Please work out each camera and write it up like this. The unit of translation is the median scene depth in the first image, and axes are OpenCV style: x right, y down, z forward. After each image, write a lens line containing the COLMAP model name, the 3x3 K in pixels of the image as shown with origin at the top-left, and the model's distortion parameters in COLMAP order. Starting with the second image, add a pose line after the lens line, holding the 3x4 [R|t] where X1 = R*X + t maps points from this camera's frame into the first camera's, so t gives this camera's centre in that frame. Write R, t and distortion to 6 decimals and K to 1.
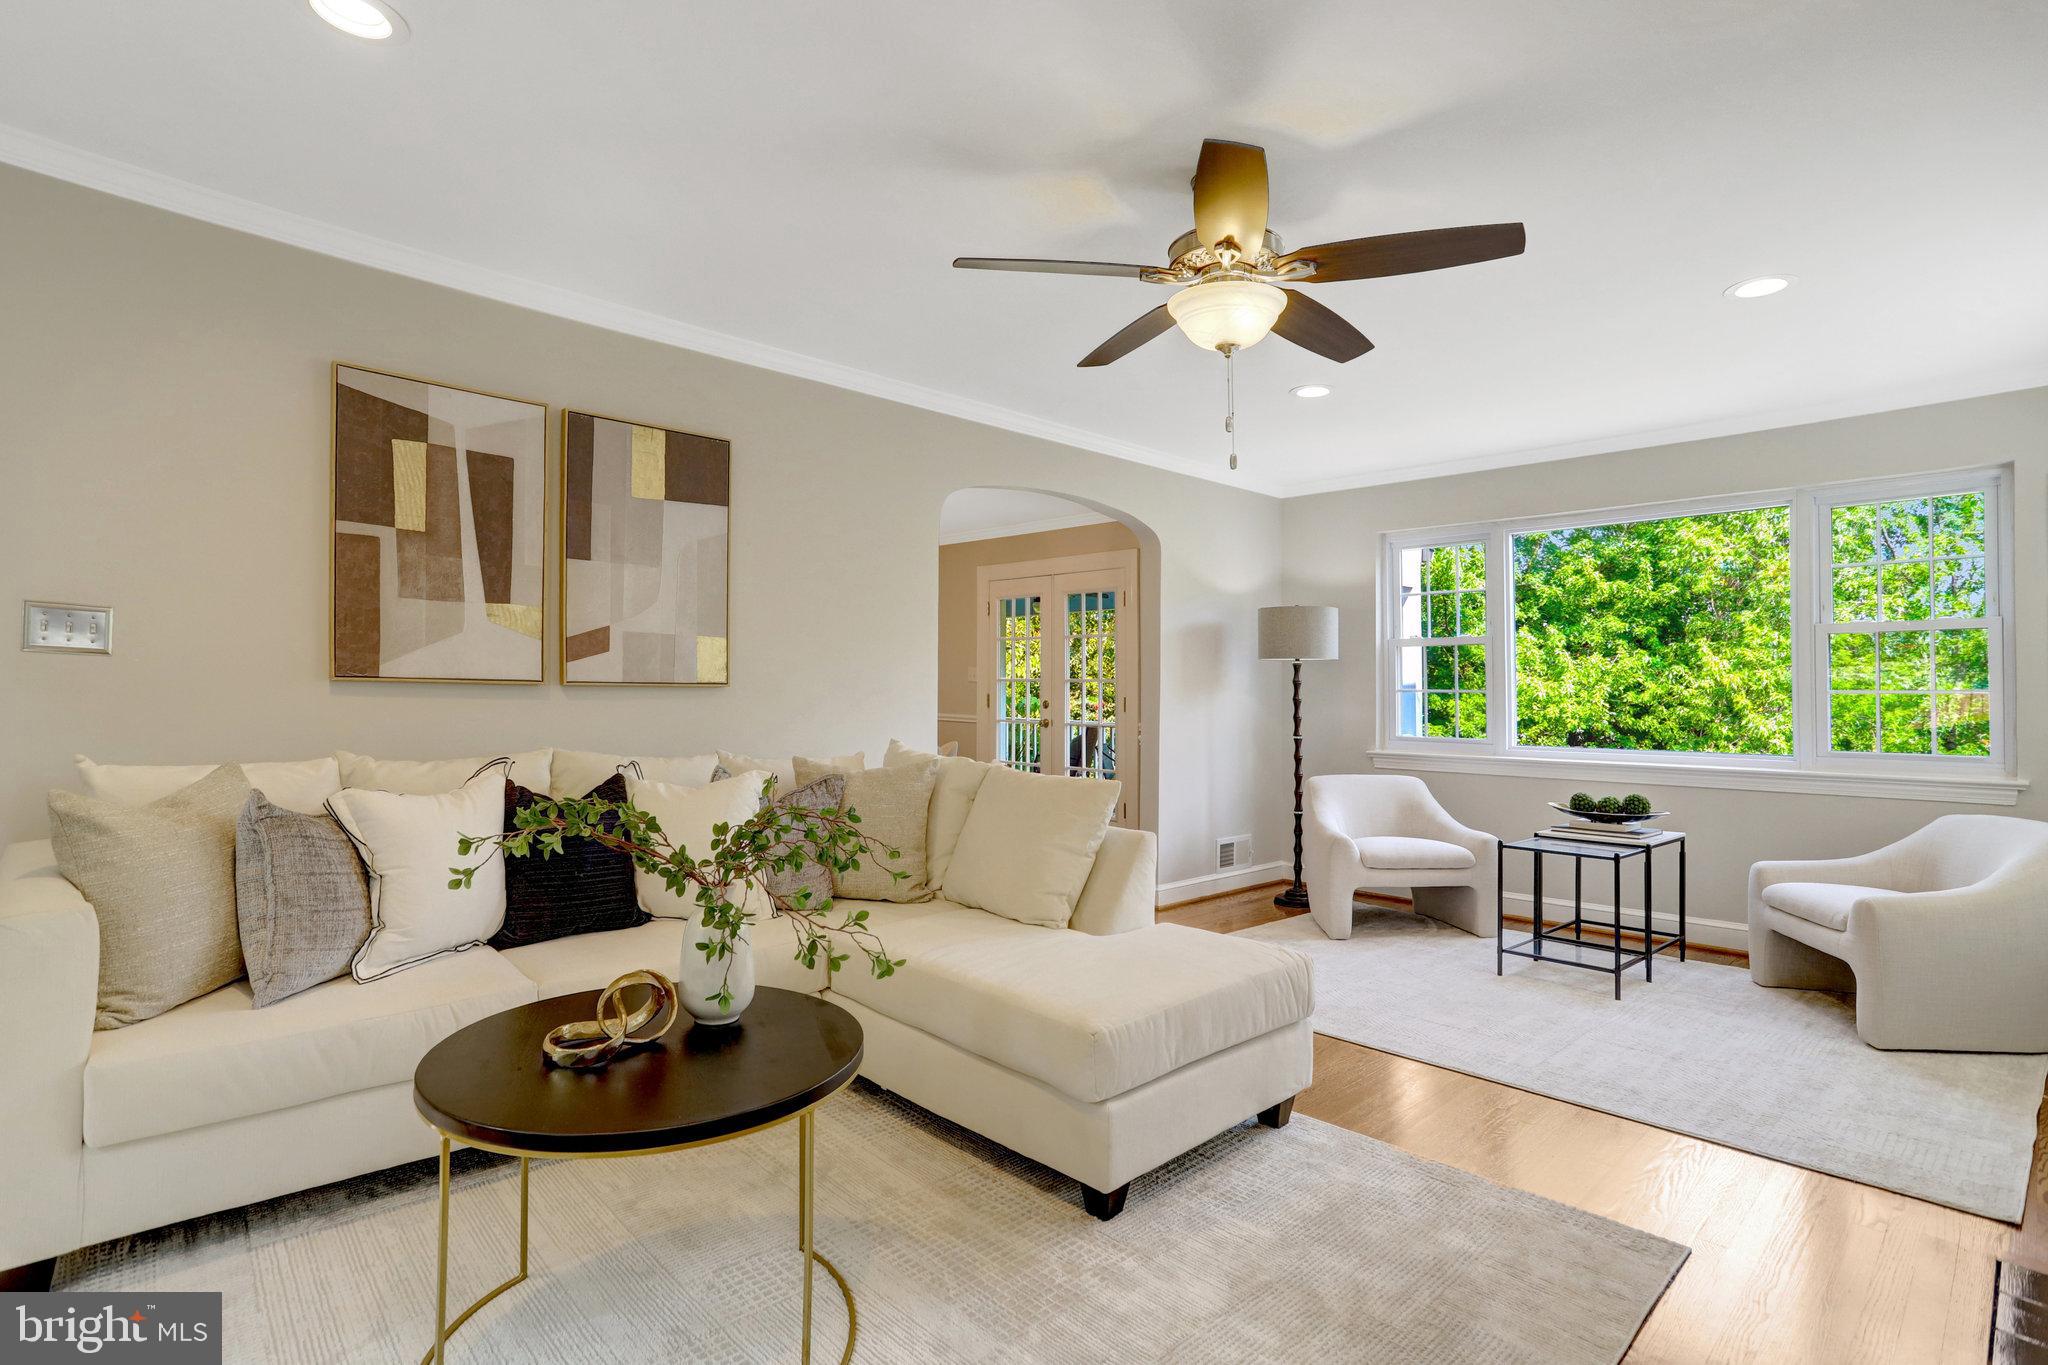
lens RADIAL K [[1015.3, 0, 1024.0], [0, 1015.3, 682.5], [0, 0, 1]] dist [-0.001045, -0.000340]
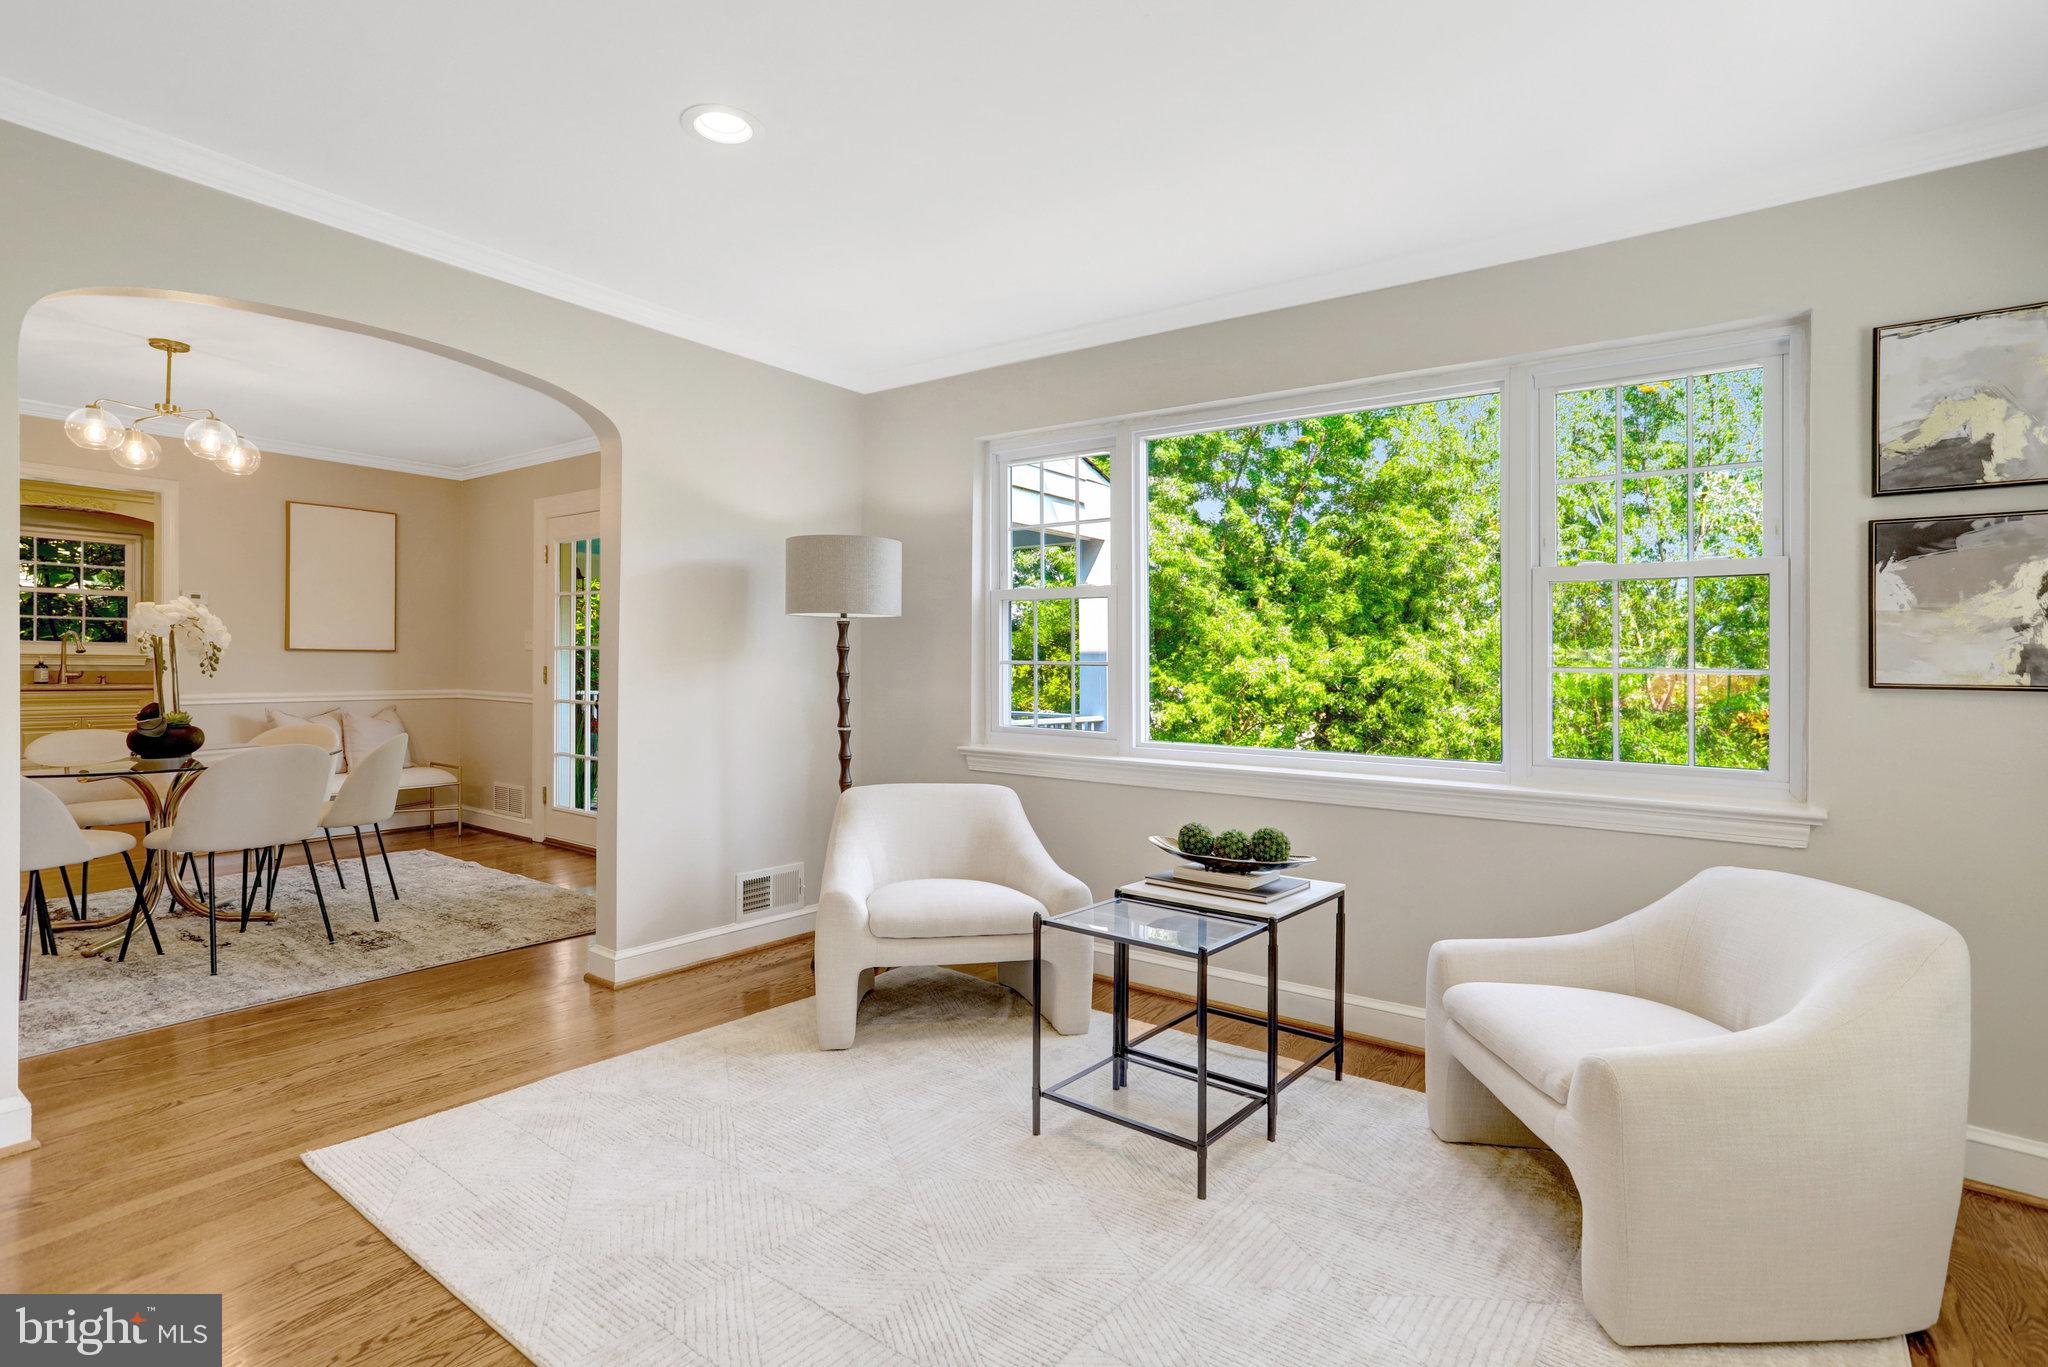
lens RADIAL K [[1021.4, 0, 928.0], [0, 1021.4, 655.7], [0, 0, 1]] dist [0.000003, 0.000537]
pose [[0.993545, 0.016740, 0.112200, 0.293604], [-0.016703, 0.999860, -0.001265, 0.005207], [-0.112206, -0.000617, 0.993685, 0.357861]]
